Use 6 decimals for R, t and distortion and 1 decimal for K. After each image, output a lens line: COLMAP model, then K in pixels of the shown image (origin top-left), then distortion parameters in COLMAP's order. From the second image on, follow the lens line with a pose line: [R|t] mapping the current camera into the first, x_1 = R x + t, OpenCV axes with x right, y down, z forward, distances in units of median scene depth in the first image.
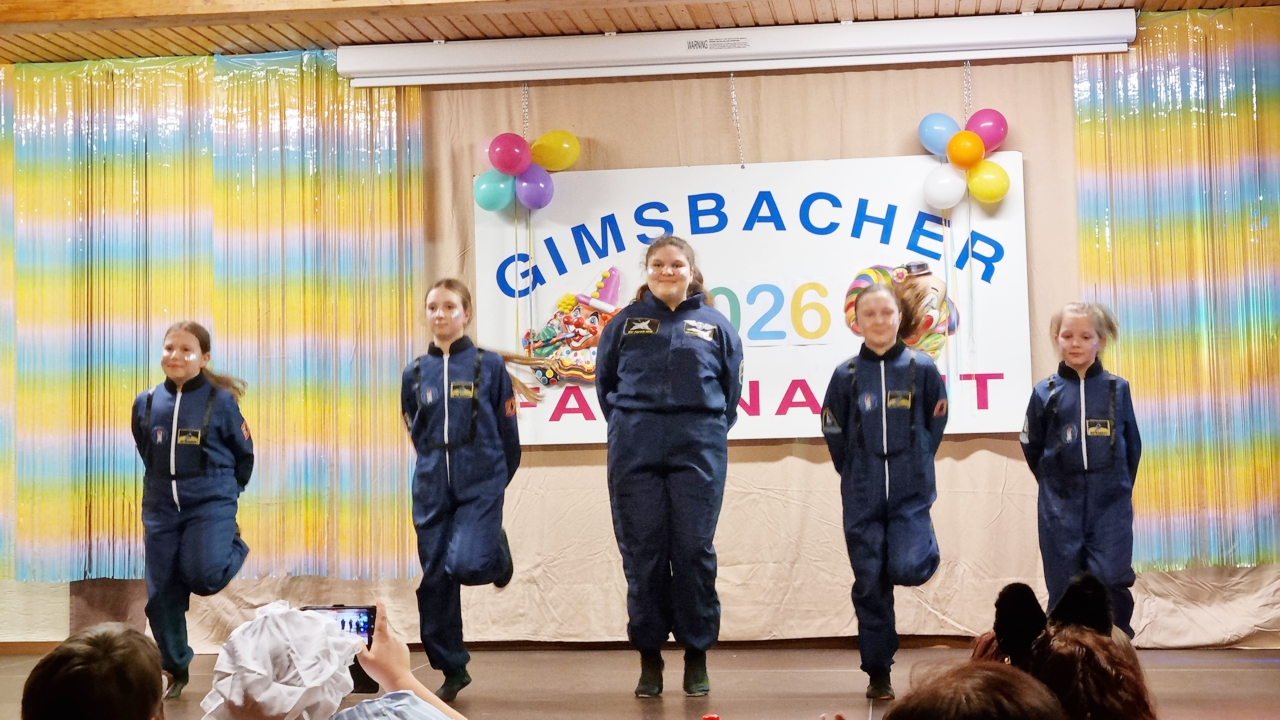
lens RADIAL K [[1997.7, 0, 627.4], [0, 1997.7, 308.1], [0, 0, 1]] dist [0.097609, -0.180669]
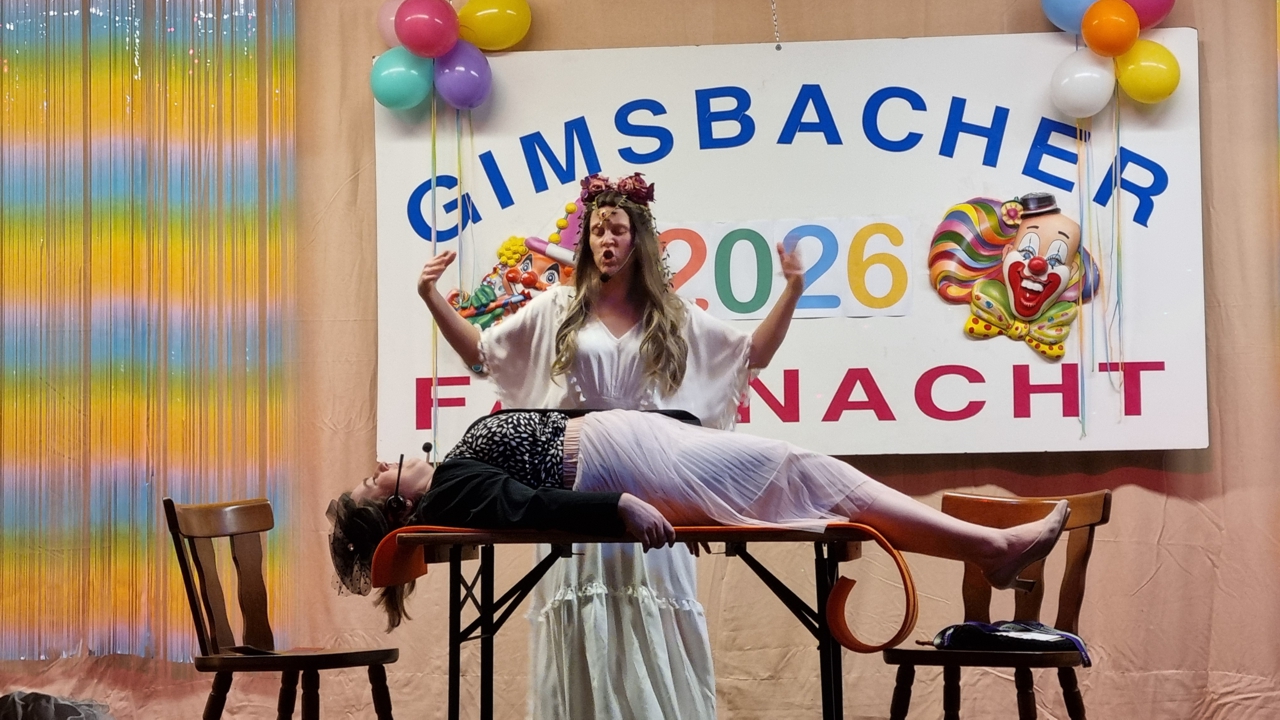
lens RADIAL K [[2241.6, 0, 724.0], [0, 2241.6, 392.2], [0, 0, 1]] dist [0.016201, 0.244340]
pose [[0.999417, 0.008618, 0.033044, 0.016057], [-0.010322, 0.998607, 0.051749, 0.005306], [-0.032552, -0.052060, 0.998113, 0.251674]]
